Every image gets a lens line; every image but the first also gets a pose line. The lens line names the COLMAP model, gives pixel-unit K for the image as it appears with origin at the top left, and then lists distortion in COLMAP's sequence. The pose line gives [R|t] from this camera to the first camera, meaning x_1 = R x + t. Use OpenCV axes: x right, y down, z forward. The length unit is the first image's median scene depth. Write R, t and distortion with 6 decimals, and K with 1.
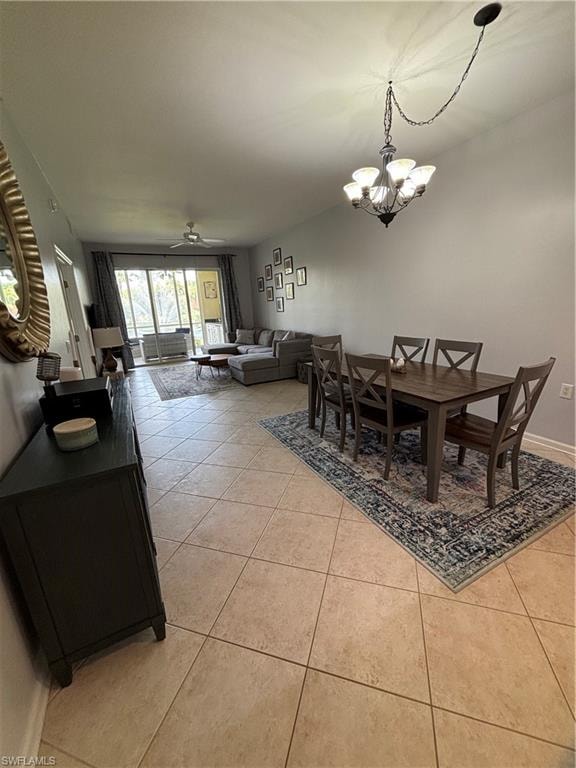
lens RADIAL K [[309.6, 0, 291.3], [0, 309.6, 383.0], [0, 0, 1]] dist [-0.001817, 0.000657]
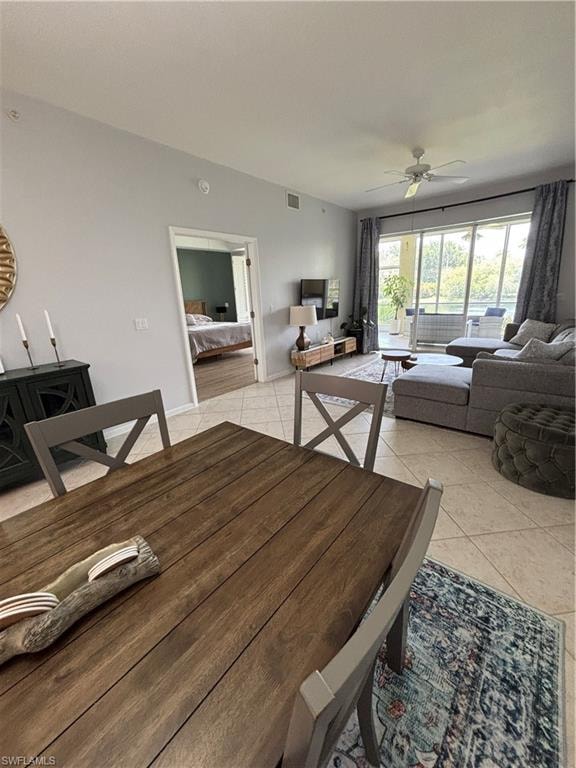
lens RADIAL K [[309.6, 0, 286.9], [0, 309.6, 384.0], [0, 0, 1]] dist [-0.001817, 0.000657]
pose [[0.390554, 0.291882, -0.873082, 0.208362], [-0.204885, 0.952177, 0.226673, -0.108148], [0.897491, 0.090353, 0.431679, 0.396187]]
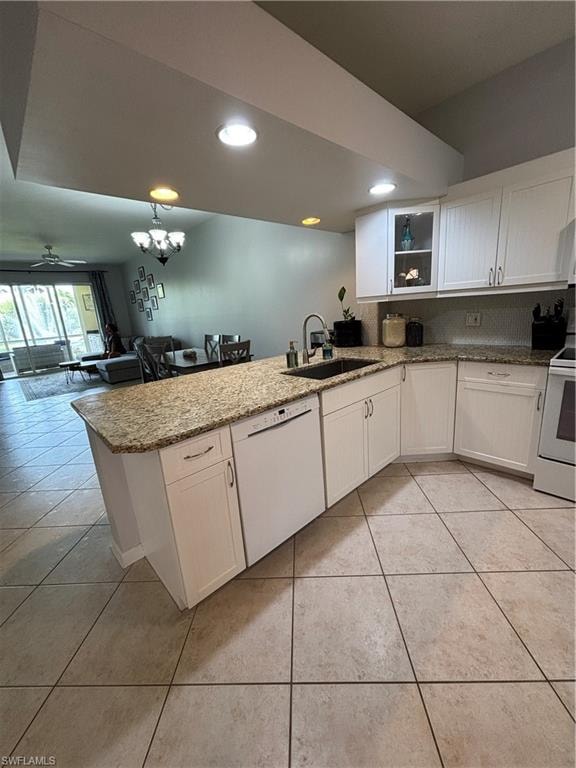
lens RADIAL K [[309.6, 0, 287.5], [0, 309.6, 382.6], [0, 0, 1]] dist [-0.001817, 0.000657]
pose [[0.967501, -0.080372, 0.239753, 0.161843], [0.087034, 0.996055, -0.017314, 0.060499], [-0.237416, 0.037618, 0.970679, -0.223949]]
